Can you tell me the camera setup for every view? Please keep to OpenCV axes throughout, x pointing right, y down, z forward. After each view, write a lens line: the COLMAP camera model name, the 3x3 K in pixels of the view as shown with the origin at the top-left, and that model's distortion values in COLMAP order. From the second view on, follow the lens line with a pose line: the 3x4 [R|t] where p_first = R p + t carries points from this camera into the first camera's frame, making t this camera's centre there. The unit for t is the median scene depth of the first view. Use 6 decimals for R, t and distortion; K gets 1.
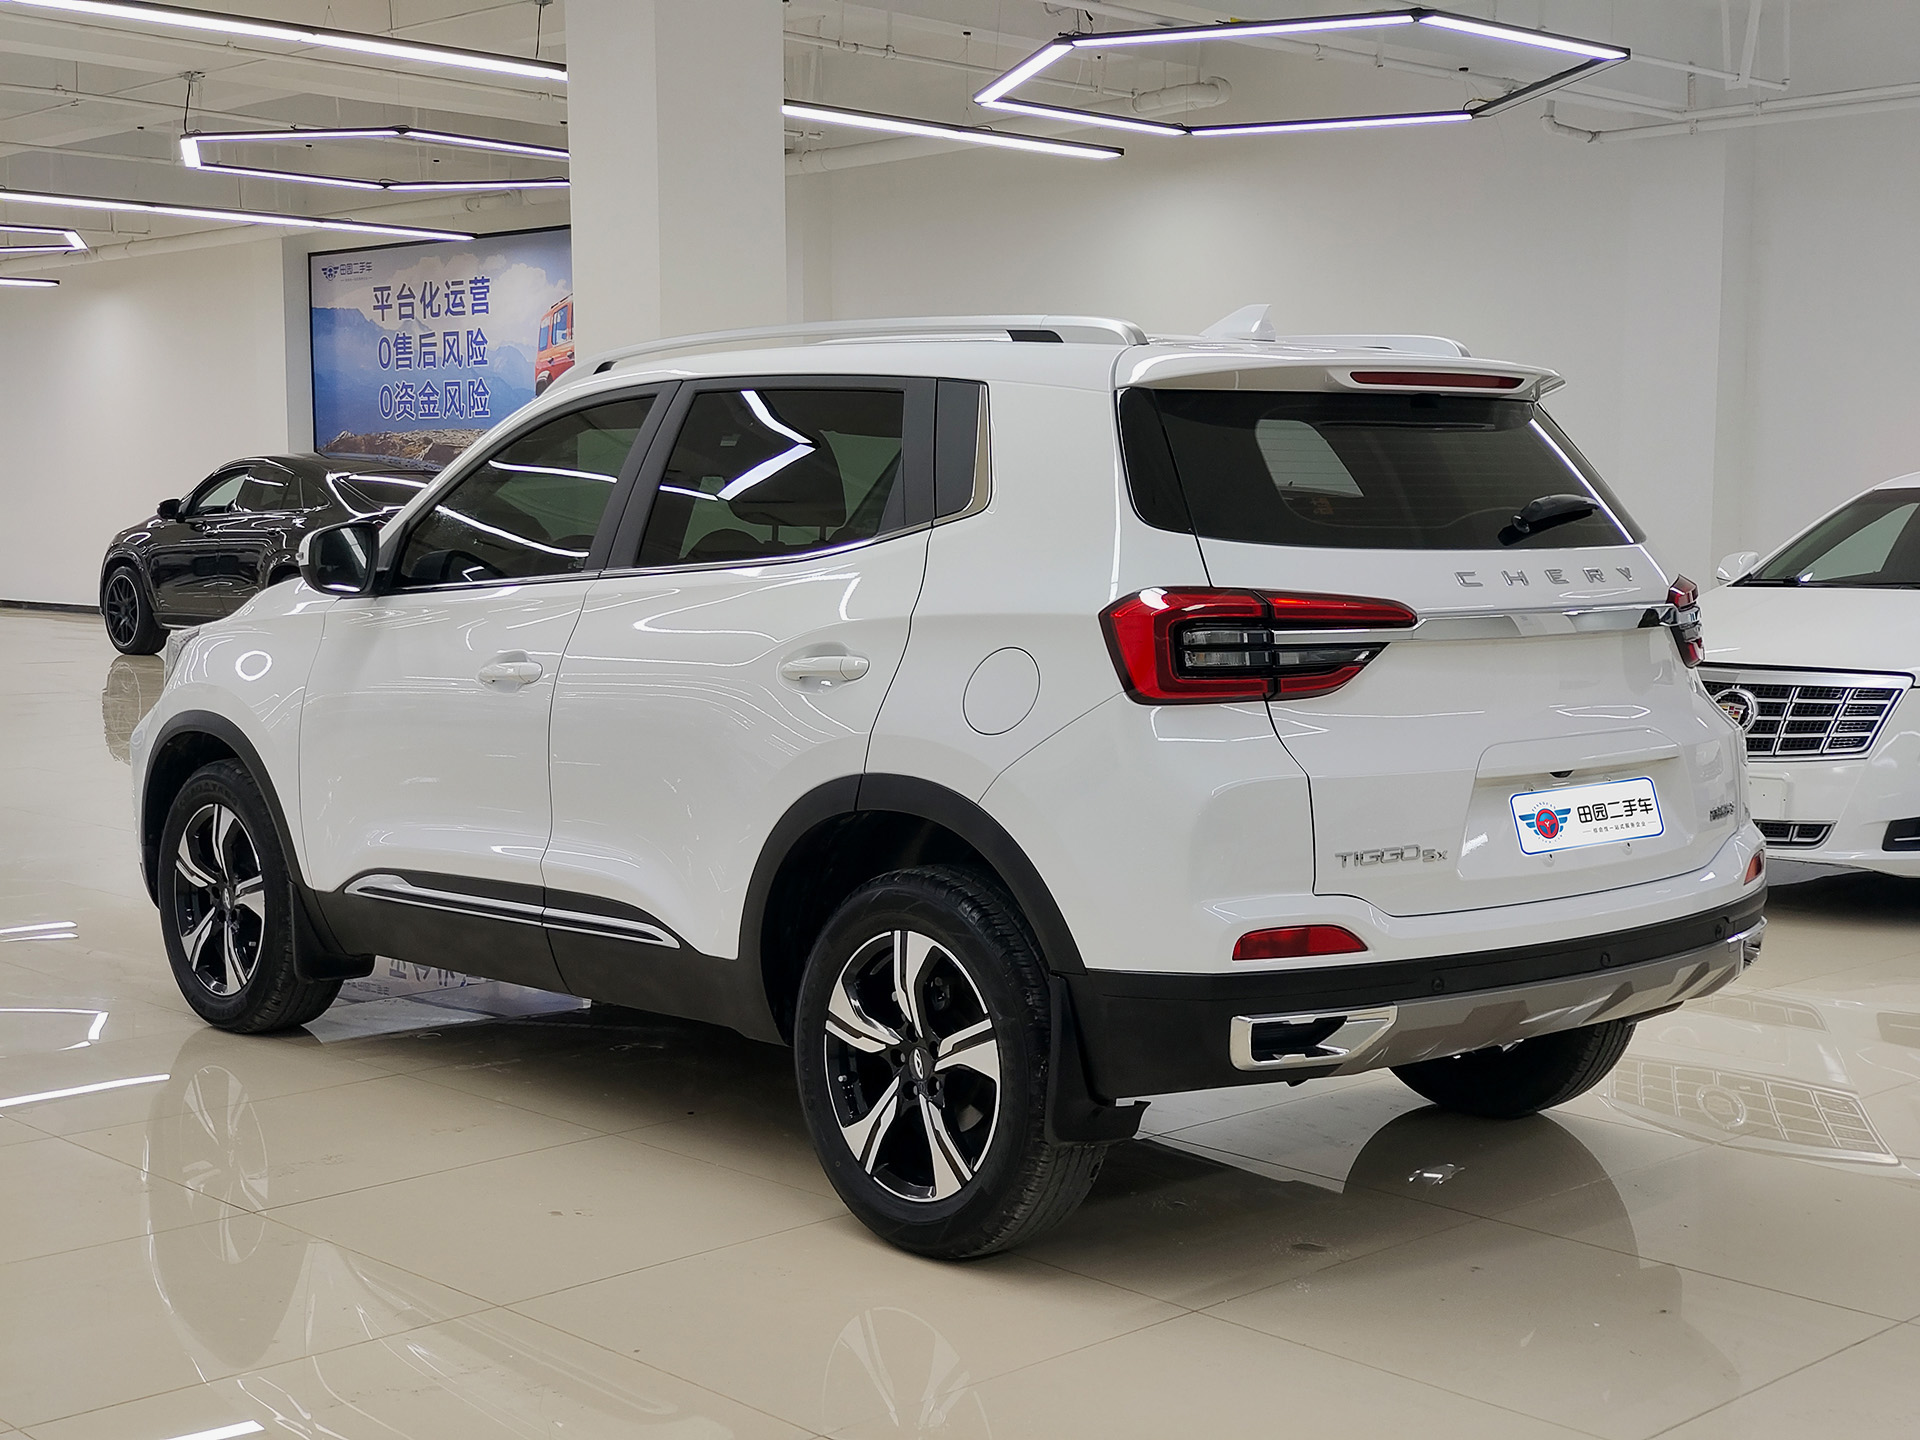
lens RADIAL K [[2511.2, 0, 977.5], [0, 2511.2, 709.1], [0, 0, 1]] dist [0.109723, 0.000000]
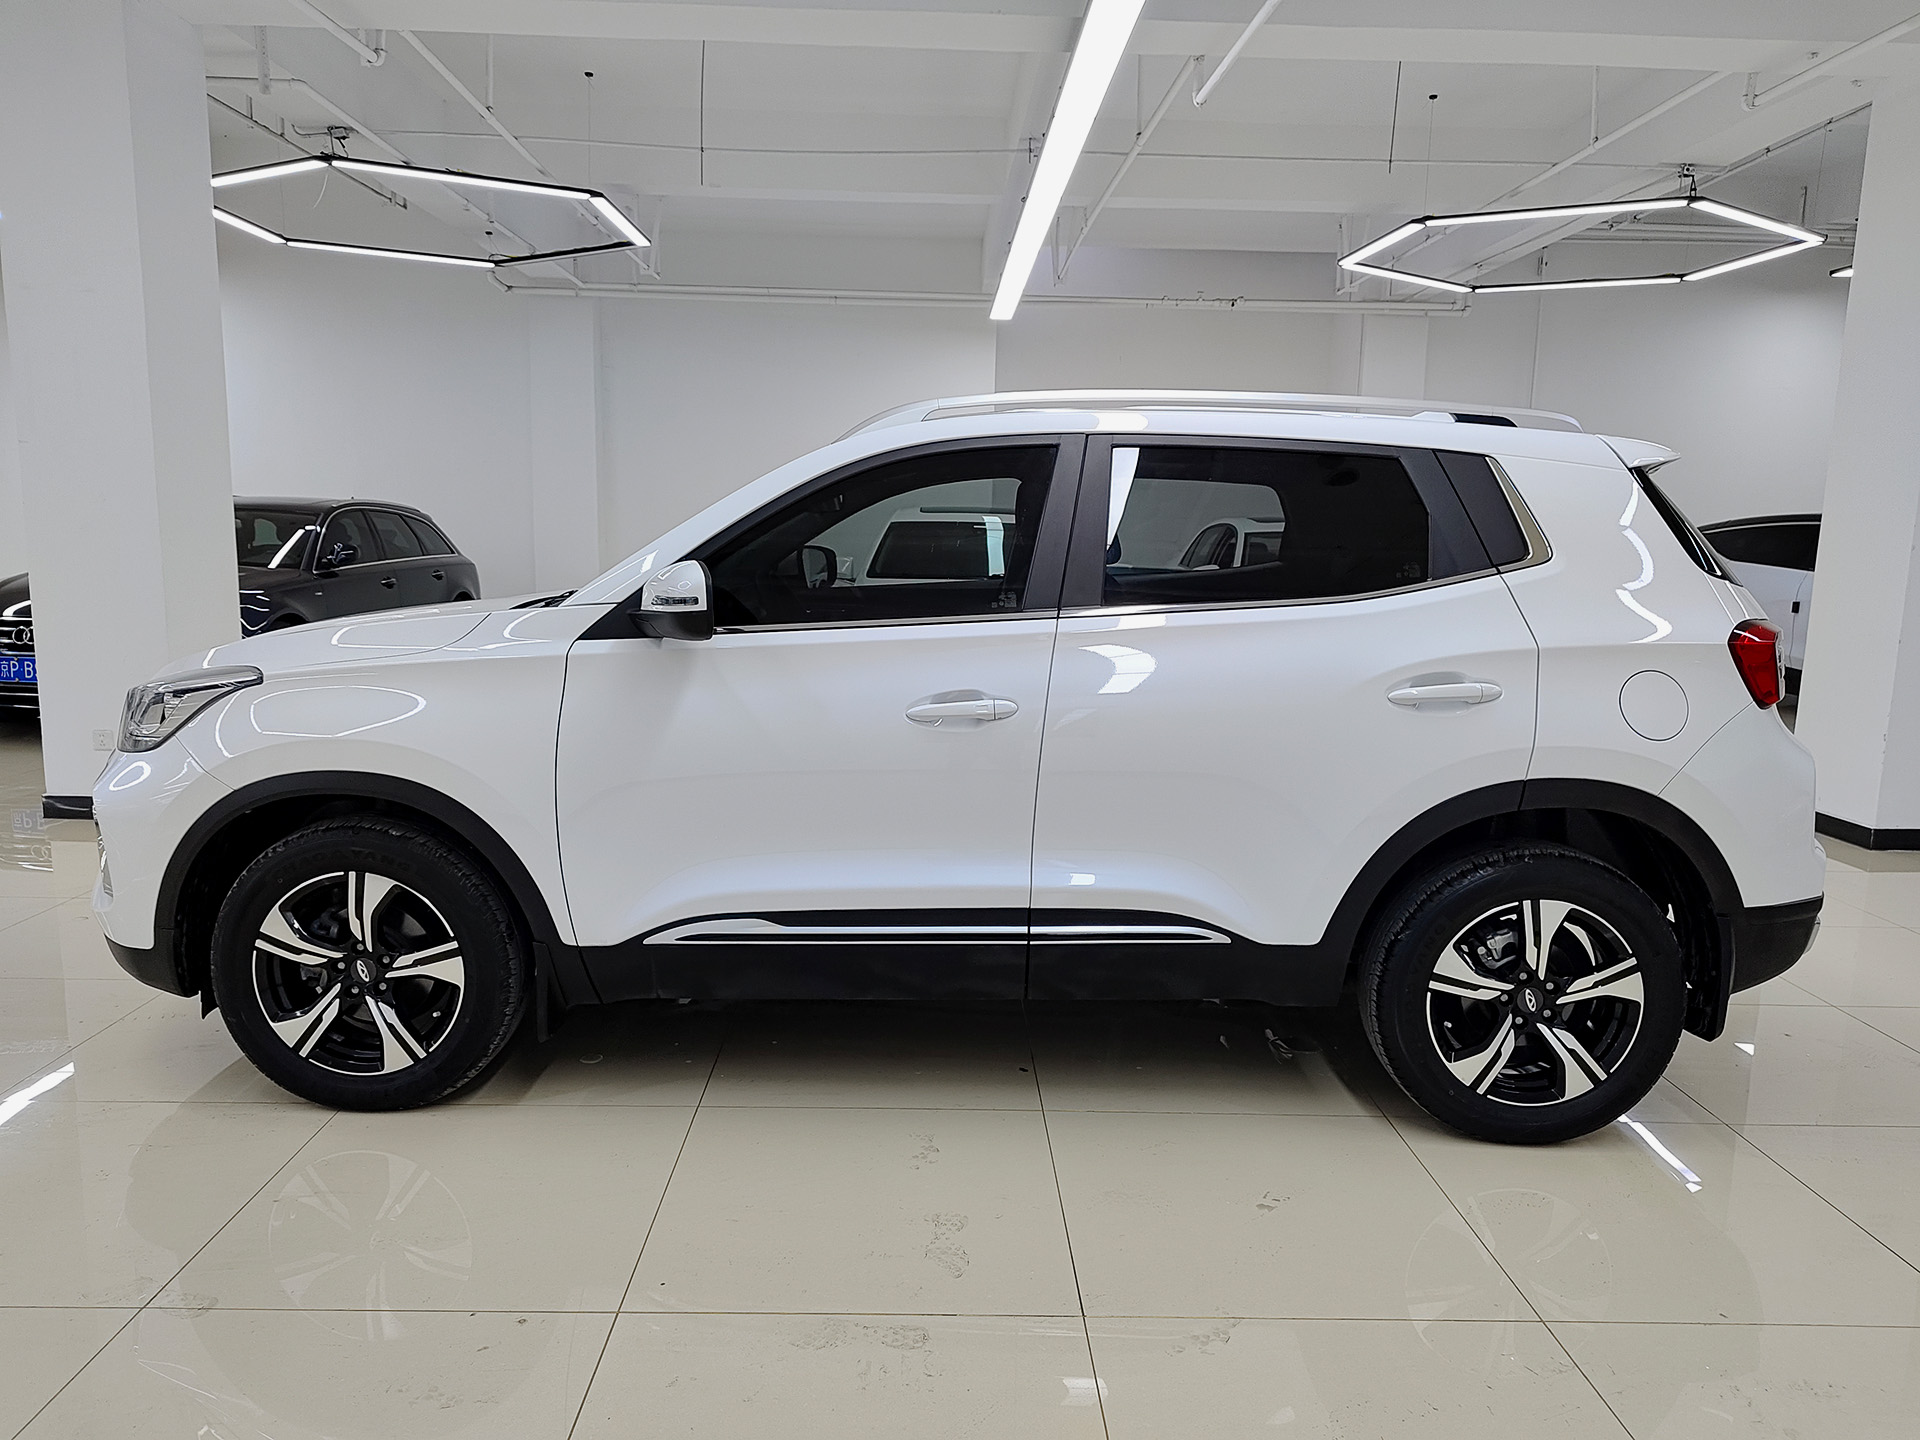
lens RADIAL K [[1333.1, 0, 957.3], [0, 1333.1, 723.4], [0, 0, 1]] dist [0.023865, -0.025584]
pose [[0.694479, -0.092934, 0.713486, -0.611069], [0.038916, 0.995024, 0.091726, -0.062642], [-0.718460, -0.035936, 0.694639, 0.656767]]
